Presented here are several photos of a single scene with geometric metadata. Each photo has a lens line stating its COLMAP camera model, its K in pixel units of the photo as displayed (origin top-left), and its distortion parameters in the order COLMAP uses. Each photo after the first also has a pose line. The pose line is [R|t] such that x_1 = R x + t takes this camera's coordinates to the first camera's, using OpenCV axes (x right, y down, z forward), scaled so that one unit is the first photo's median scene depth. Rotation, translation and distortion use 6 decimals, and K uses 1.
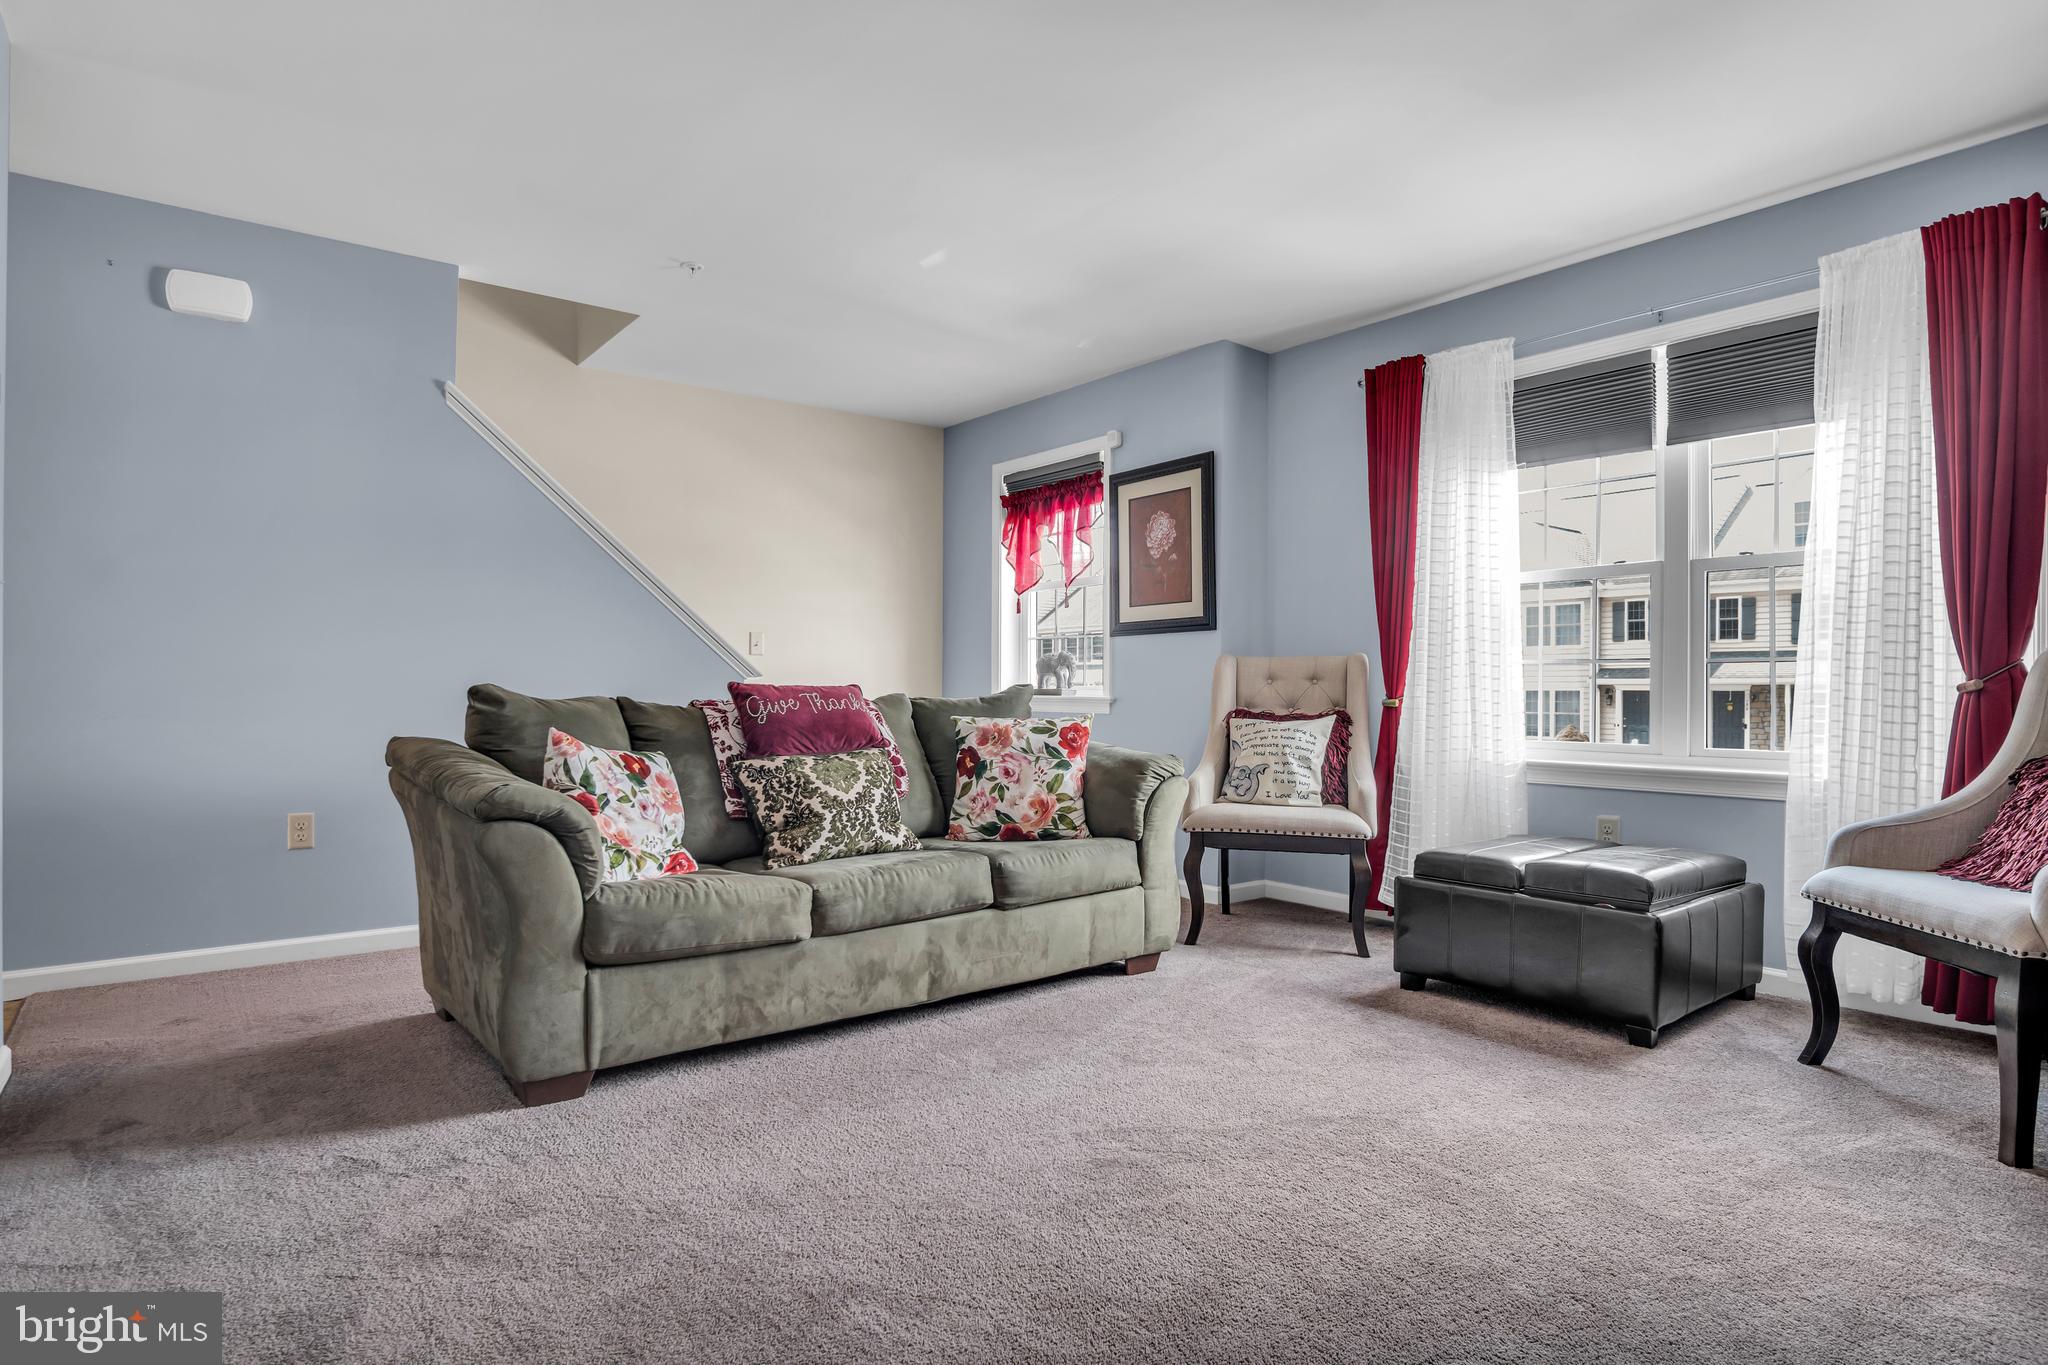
lens RADIAL K [[1115.2, 0, 1003.6], [0, 1115.2, 688.2], [0, 0, 1]] dist [-0.036394, 0.005681]
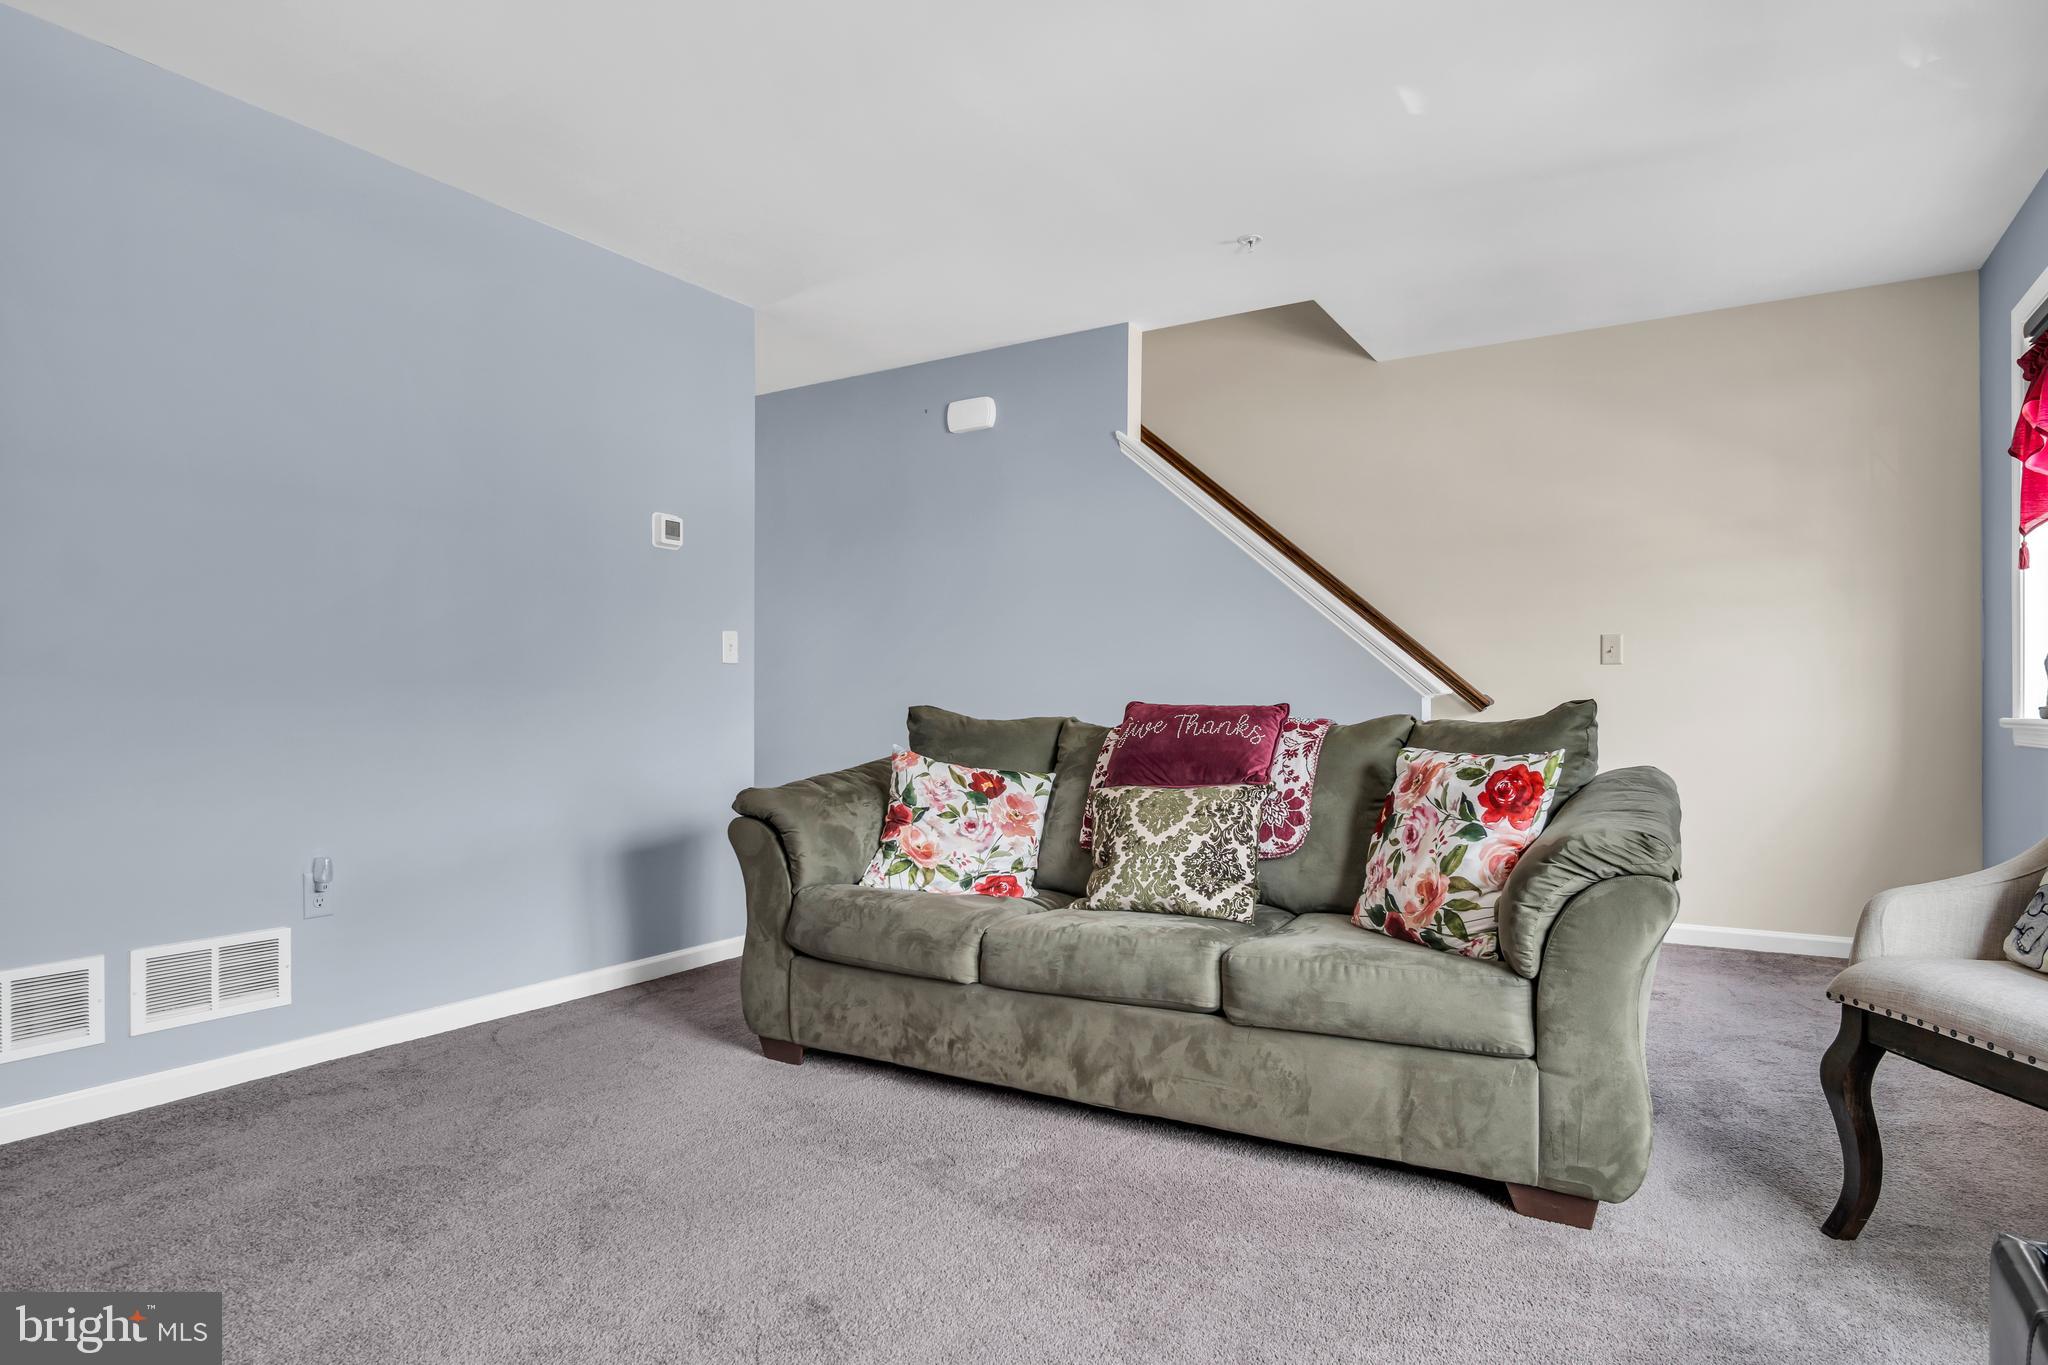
lens RADIAL K [[1115.2, 0, 1008.2], [0, 1115.2, 688.1], [0, 0, 1]] dist [-0.036394, 0.005681]
pose [[0.351343, -0.019140, -0.936051, 0.606822], [0.004951, 0.999815, -0.018586, -0.000279], [0.936234, 0.001896, 0.351373, 0.618098]]
